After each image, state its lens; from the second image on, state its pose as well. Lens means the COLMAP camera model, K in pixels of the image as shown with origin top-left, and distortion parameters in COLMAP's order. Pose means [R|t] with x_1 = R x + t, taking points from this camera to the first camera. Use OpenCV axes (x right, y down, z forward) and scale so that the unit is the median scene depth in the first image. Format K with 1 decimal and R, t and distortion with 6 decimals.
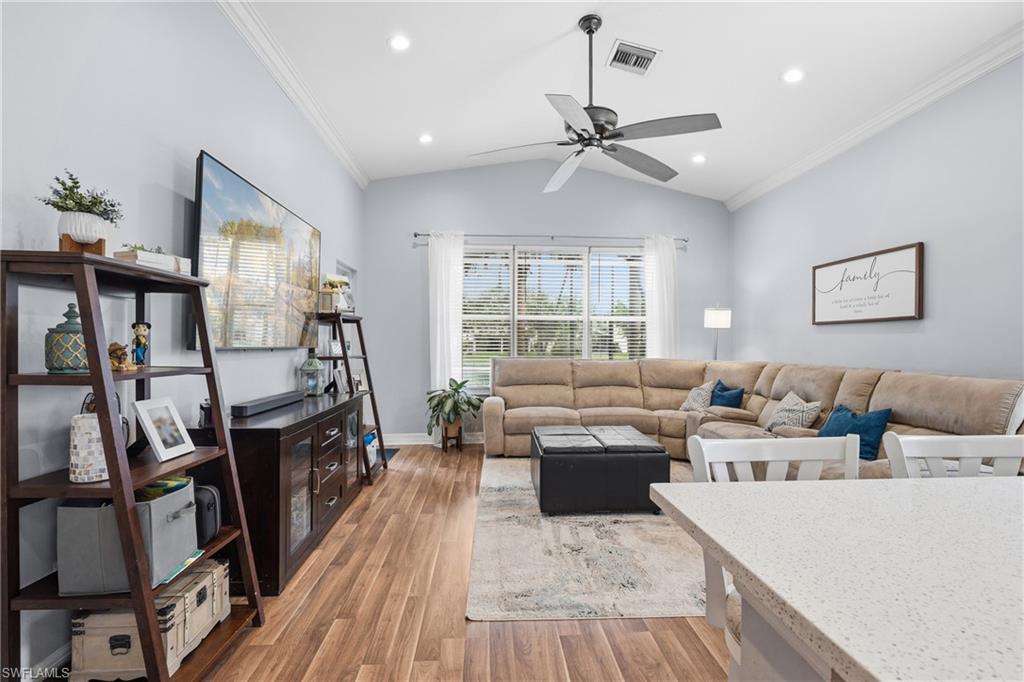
lens RADIAL K [[469.1, 0, 518.2], [0, 469.1, 340.7], [0, 0, 1]] dist [-0.007382, 0.000703]
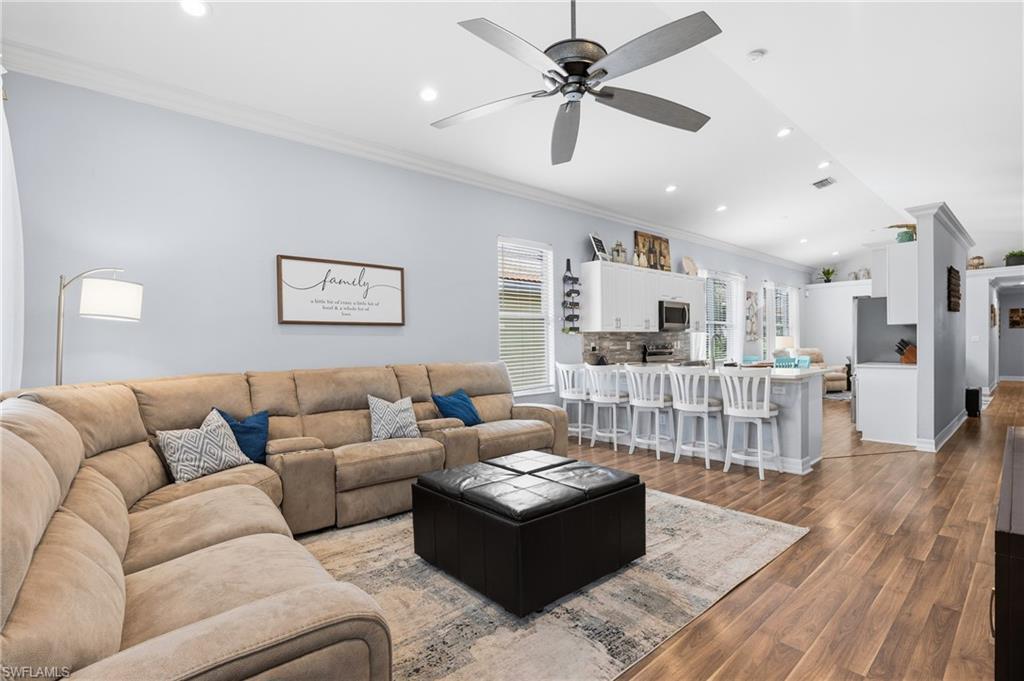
lens RADIAL K [[469.1, 0, 518.2], [0, 469.1, 340.2], [0, 0, 1]] dist [-0.007382, 0.000703]
pose [[-0.605849, 0.000897, 0.795579, -0.424803], [0.002272, 0.999997, 0.000603, -0.002618], [-0.795576, 0.002173, -0.605850, 1.538328]]
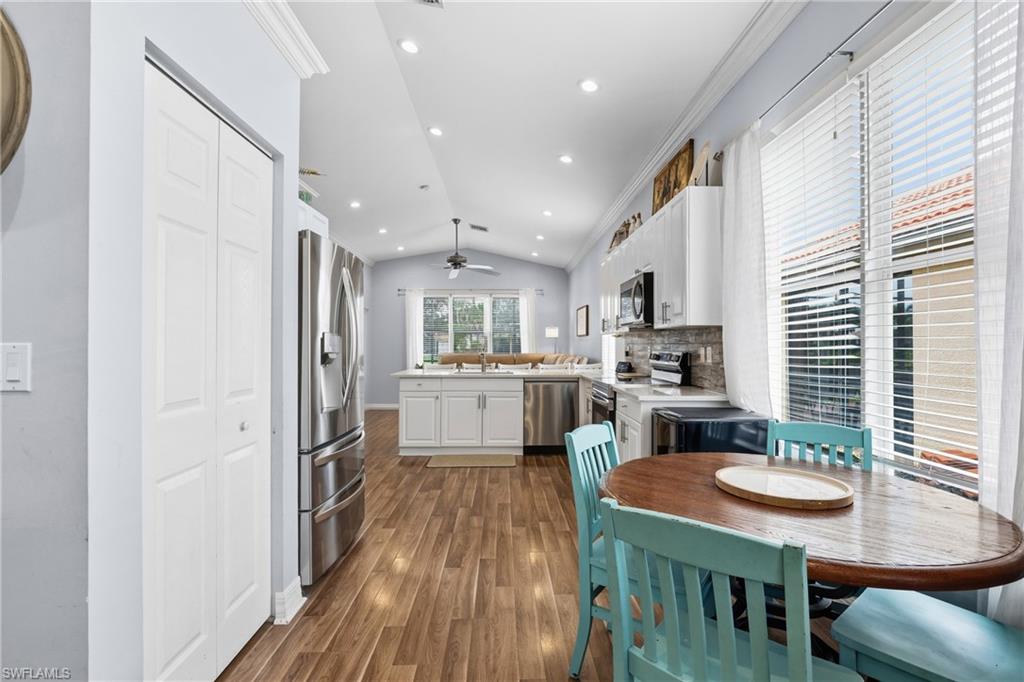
lens RADIAL K [[478.0, 0, 518.6], [0, 478.0, 347.8], [0, 0, 1]] dist [-0.003417, -0.000108]
pose [[0.999370, -0.003557, -0.035308, 0.573992], [0.003875, 0.999953, 0.008924, -0.004389], [0.035275, -0.009056, 0.999337, -1.588854]]
